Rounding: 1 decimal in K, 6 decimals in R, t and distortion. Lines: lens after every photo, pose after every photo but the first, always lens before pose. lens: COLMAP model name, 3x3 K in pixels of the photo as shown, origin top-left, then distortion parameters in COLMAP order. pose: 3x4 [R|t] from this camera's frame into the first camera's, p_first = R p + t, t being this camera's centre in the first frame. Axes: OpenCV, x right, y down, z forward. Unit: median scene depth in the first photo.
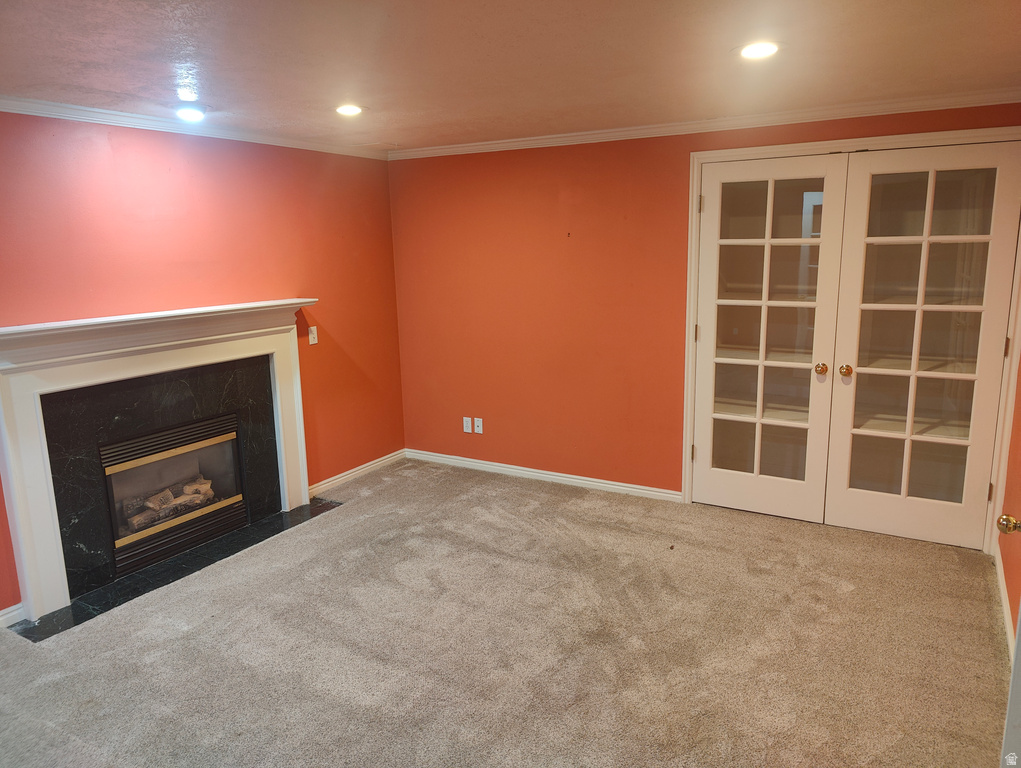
lens RADIAL K [[723.0, 0, 511.5], [0, 723.0, 381.1], [0, 0, 1]] dist [0.006939, -0.005137]
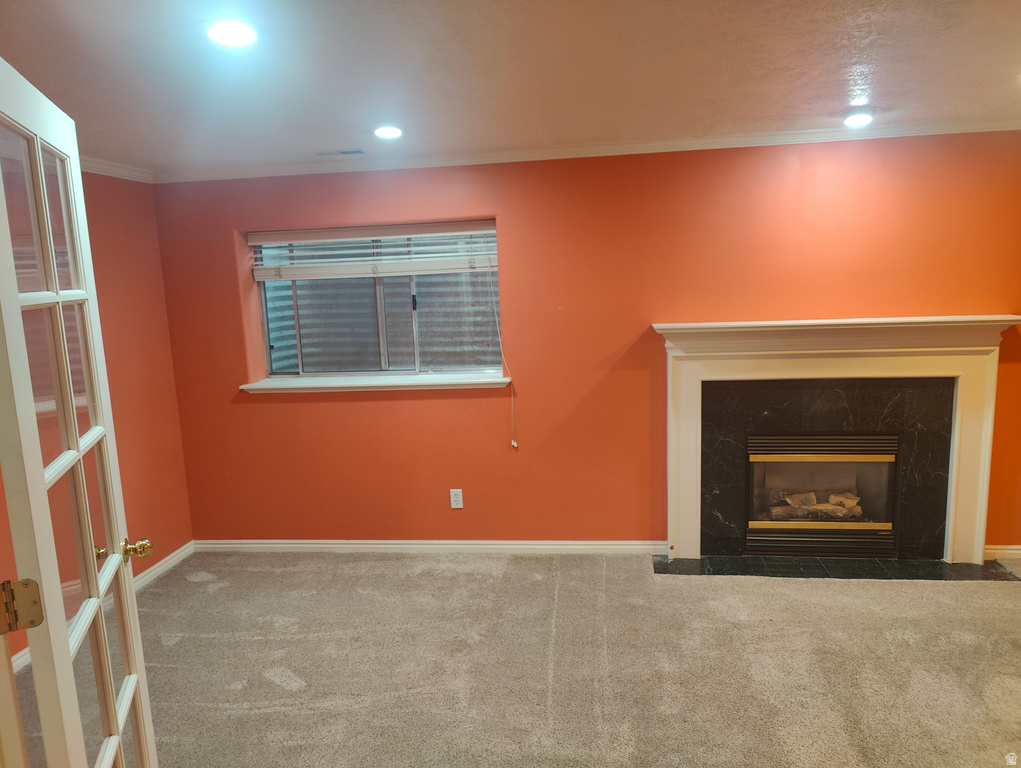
lens RADIAL K [[702.9, 0, 510.2], [0, 702.9, 375.3], [0, 0, 1]] dist [0.020169, -0.005054]
pose [[0.386118, 0.137576, -0.912133, 0.257254], [-0.148898, 0.985144, 0.085558, -0.036889], [0.910353, 0.102779, 0.400866, 0.201133]]
